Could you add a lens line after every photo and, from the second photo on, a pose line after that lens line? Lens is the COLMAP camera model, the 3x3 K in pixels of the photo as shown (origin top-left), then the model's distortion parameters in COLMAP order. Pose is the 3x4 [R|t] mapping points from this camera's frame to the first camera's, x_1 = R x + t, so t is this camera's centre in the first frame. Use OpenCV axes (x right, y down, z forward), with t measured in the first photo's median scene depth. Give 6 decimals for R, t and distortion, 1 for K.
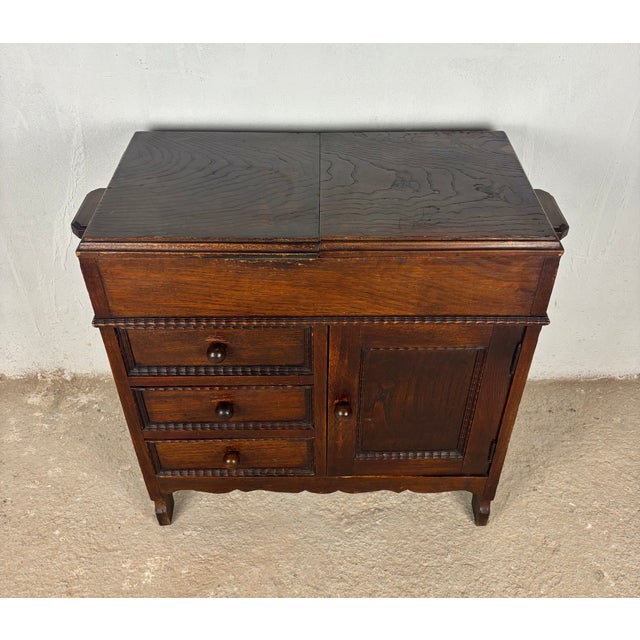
lens RADIAL K [[637.2, 0, 318.5], [0, 637.2, 323.9], [0, 0, 1]] dist [0.009206, 0.000000]
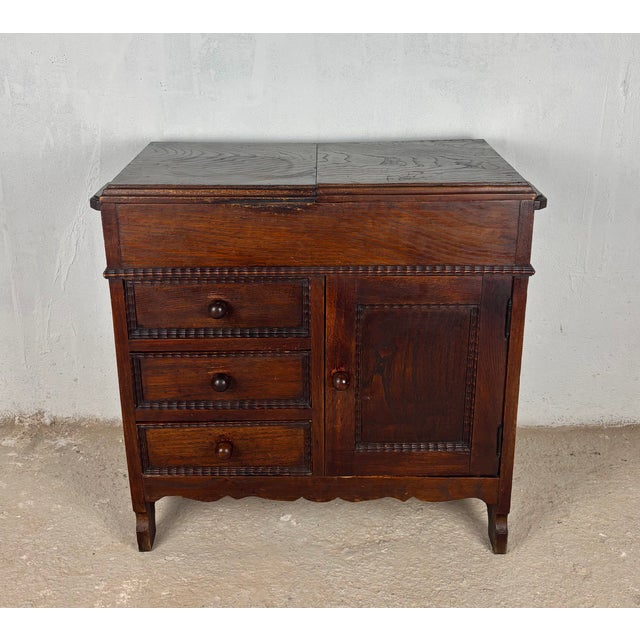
lens RADIAL K [[756.6, 0, 300.4], [0, 756.6, 256.9], [0, 0, 1]] dist [0.016630, 0.000000]
pose [[0.999754, -0.002042, -0.022094, 0.002061], [-0.005910, 0.935275, -0.353872, 0.322846], [0.021386, 0.353915, 0.935033, -0.144269]]
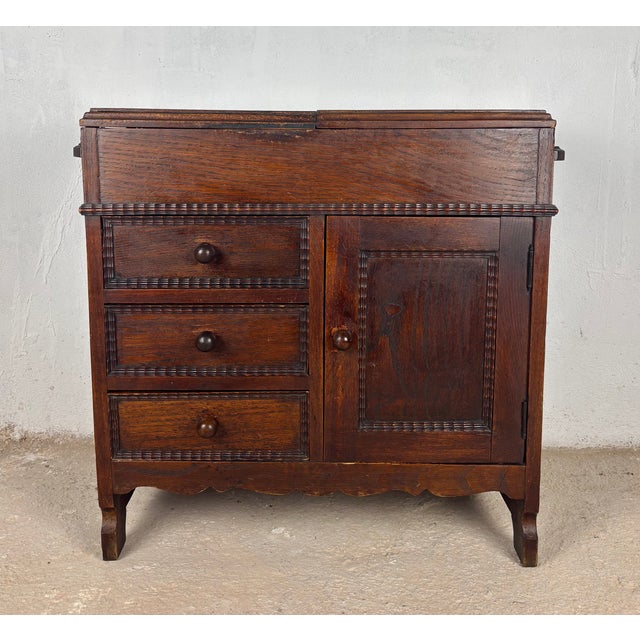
lens RADIAL K [[717.6, 0, 310.8], [0, 717.6, 250.3], [0, 0, 1]] dist [0.022735, 0.000000]
pose [[0.999846, 0.007968, -0.015623, 0.008515], [-0.014934, 0.853846, -0.520311, 0.470123], [0.009194, 0.520464, 0.853834, 0.085823]]
